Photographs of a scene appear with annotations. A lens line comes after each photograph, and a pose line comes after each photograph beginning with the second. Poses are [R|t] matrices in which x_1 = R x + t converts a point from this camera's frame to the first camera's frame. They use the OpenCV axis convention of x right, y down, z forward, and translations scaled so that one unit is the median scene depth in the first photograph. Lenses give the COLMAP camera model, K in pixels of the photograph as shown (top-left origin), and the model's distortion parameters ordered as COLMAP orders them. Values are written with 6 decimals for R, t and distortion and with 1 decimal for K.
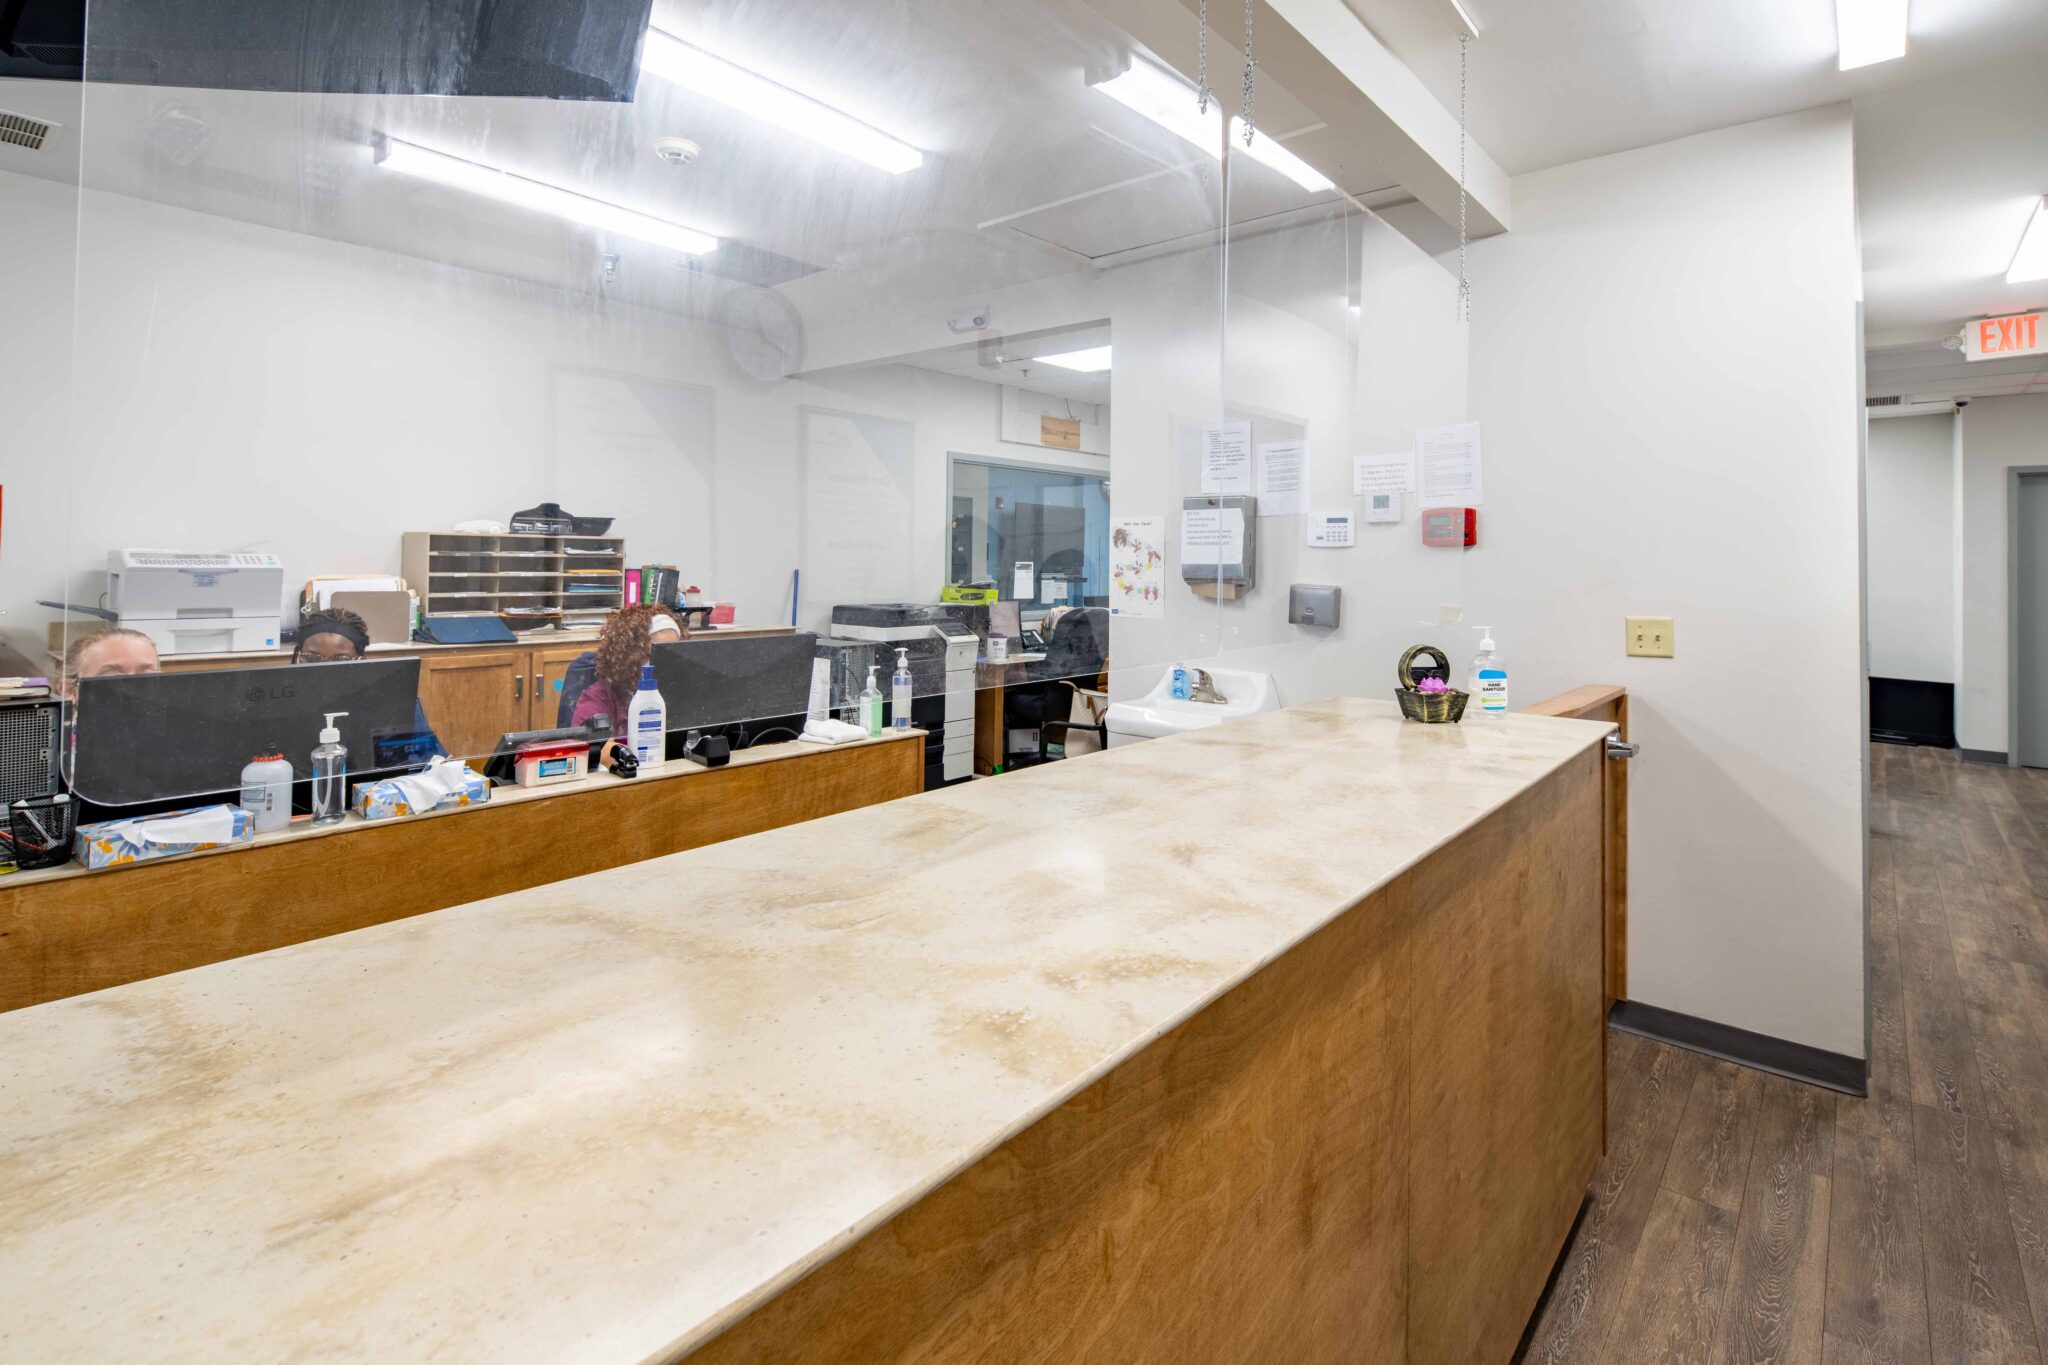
lens RADIAL K [[1027.2, 0, 1024.8], [0, 1027.2, 682.4], [0, 0, 1]] dist [0.002803, 0.000239]
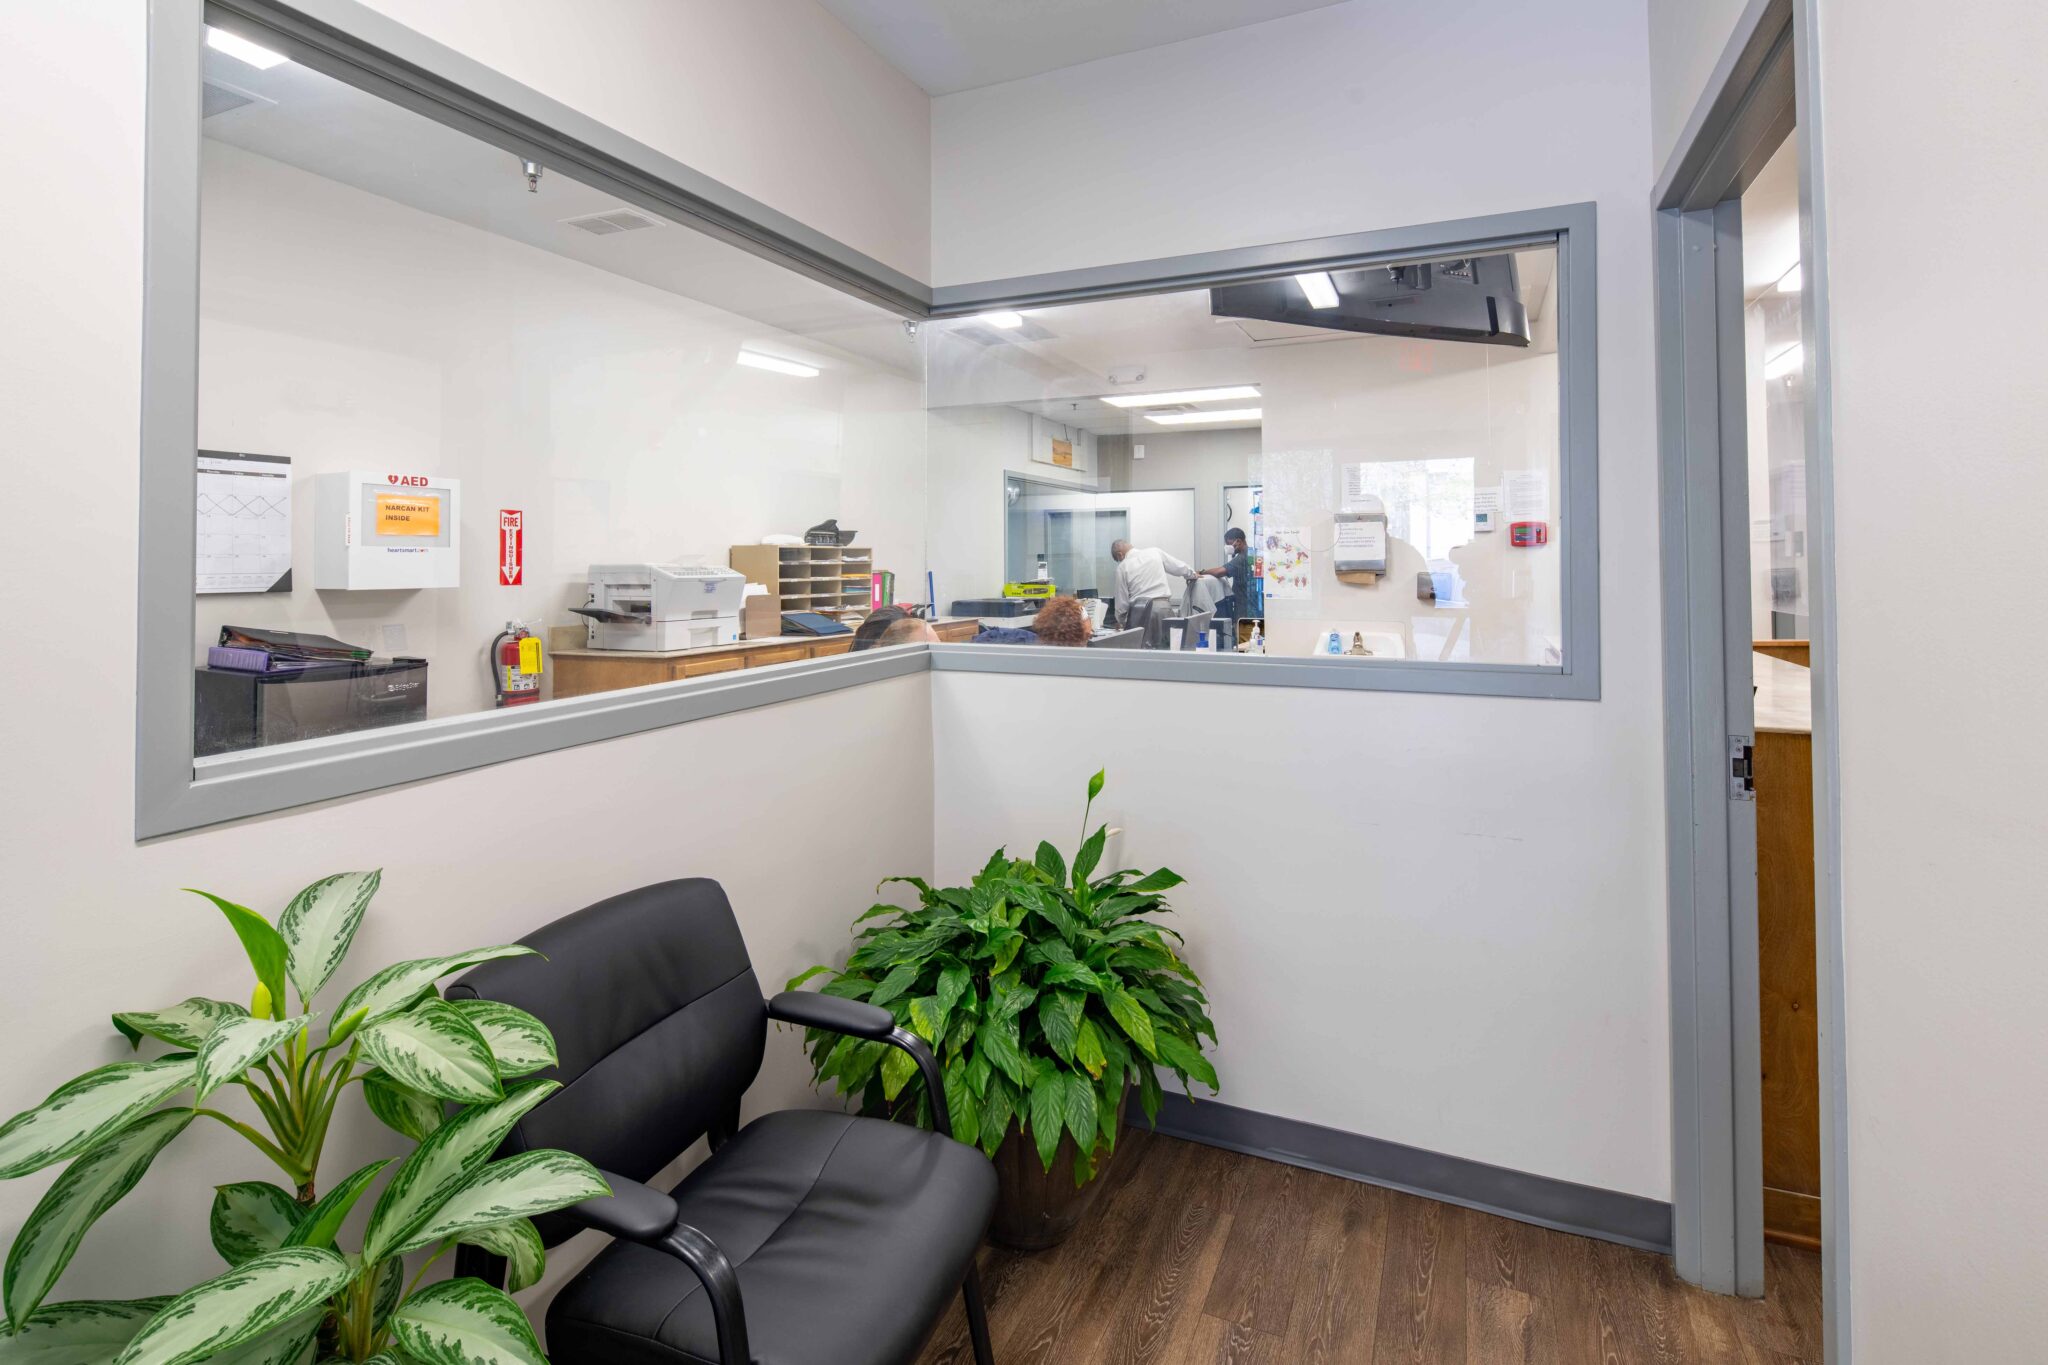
lens RADIAL K [[1027.2, 0, 1022.8], [0, 1027.2, 680.8], [0, 0, 1]] dist [0.002803, 0.000239]
pose [[0.957031, -0.051270, 0.285419, -0.643144], [0.050788, 0.998668, 0.009094, 0.016880], [-0.285505, 0.005793, 0.958360, -0.238977]]
